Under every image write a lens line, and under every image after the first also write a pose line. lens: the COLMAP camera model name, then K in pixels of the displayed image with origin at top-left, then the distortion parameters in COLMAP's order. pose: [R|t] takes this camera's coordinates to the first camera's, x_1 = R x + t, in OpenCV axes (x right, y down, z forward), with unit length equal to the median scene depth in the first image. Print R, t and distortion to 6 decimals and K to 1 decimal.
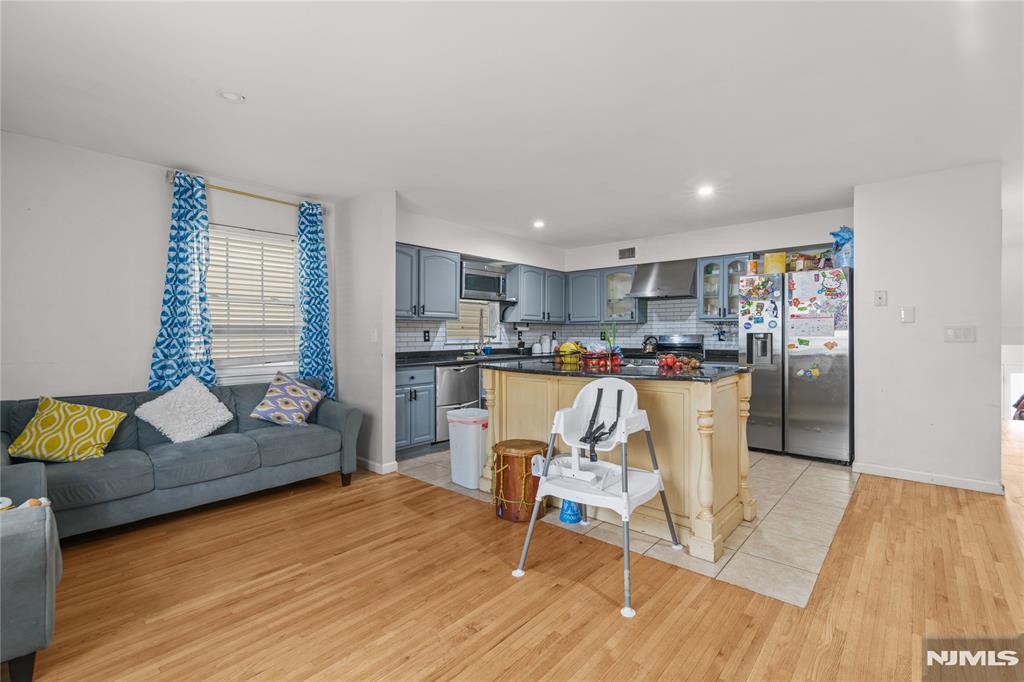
lens RADIAL K [[462.6, 0, 513.6], [0, 462.6, 339.6], [0, 0, 1]] dist [0.010653, 0.000170]
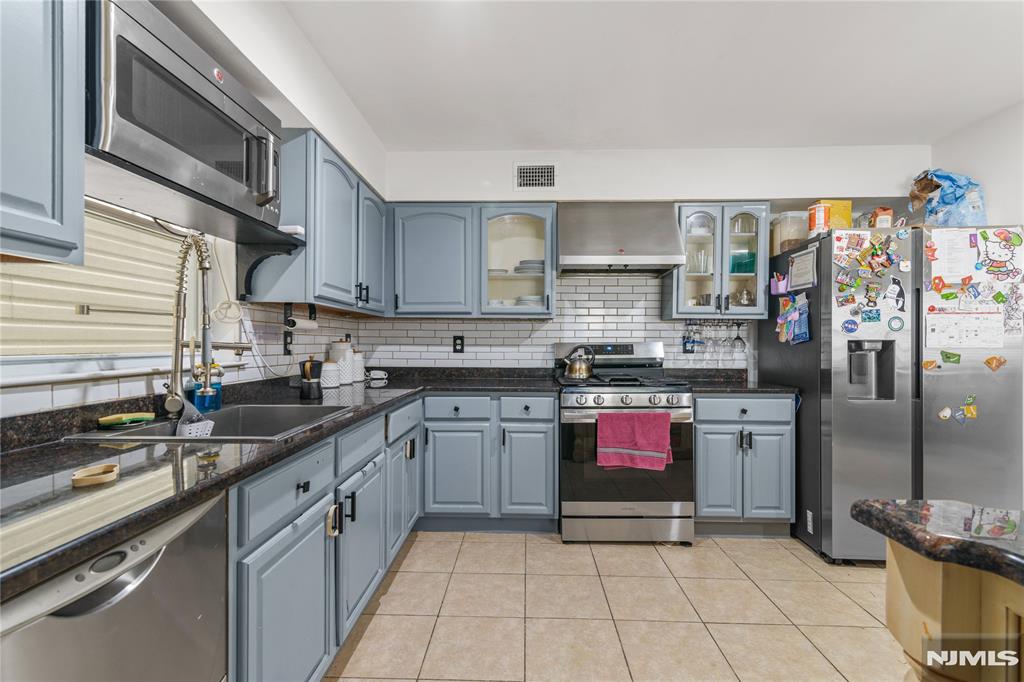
lens RADIAL K [[464.9, 0, 513.1], [0, 464.9, 344.4], [0, 0, 1]] dist [0.014209, 0.000015]
pose [[0.773212, 0.000296, 0.634148, -0.115798], [0.001570, 0.999996, -0.002381, -0.008558], [-0.634146, 0.002837, 0.773208, 0.830451]]
